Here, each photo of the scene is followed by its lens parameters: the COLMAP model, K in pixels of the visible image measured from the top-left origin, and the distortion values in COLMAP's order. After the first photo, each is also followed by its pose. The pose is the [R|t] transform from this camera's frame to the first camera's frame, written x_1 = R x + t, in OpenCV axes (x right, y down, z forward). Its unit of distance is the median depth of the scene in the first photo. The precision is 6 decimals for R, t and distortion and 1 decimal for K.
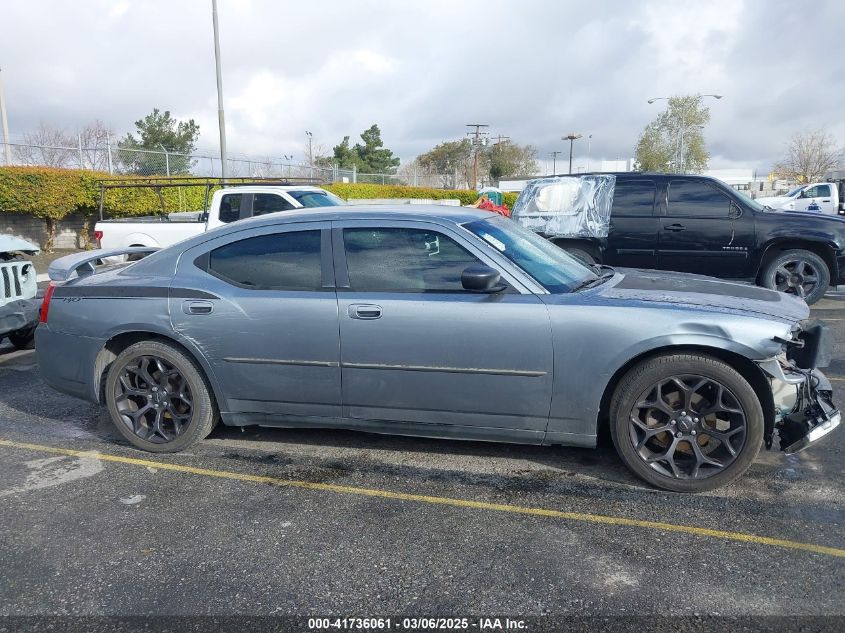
lens RADIAL K [[695.1, 0, 422.5], [0, 695.1, 316.5], [0, 0, 1]] dist [0.013962, -0.003320]
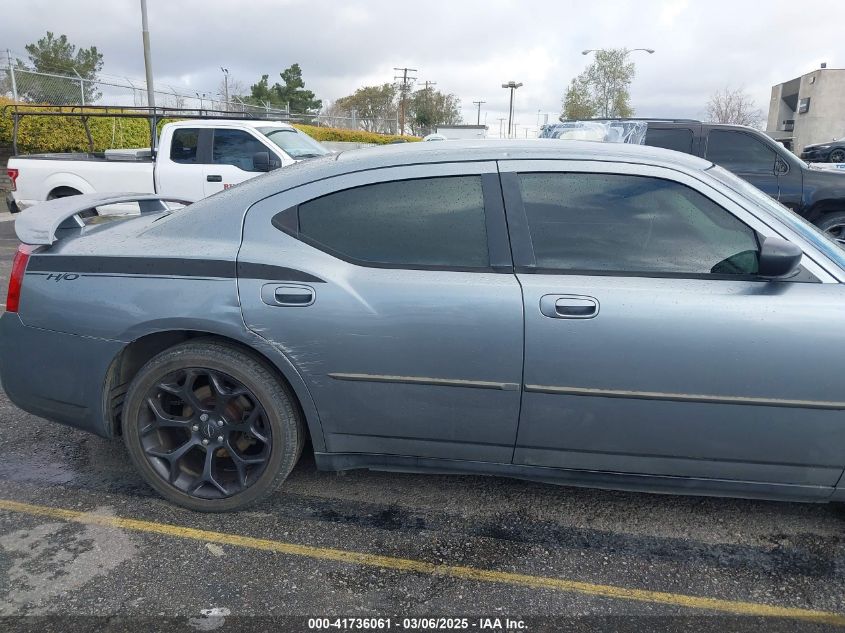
lens RADIAL K [[695.1, 0, 422.5], [0, 695.1, 316.5], [0, 0, 1]] dist [0.013962, -0.003320]
pose [[0.991860, 0.002371, 0.127309, -0.114071], [-0.011362, 0.997486, 0.069941, -0.015866], [-0.126823, -0.070818, 0.989394, 0.146031]]
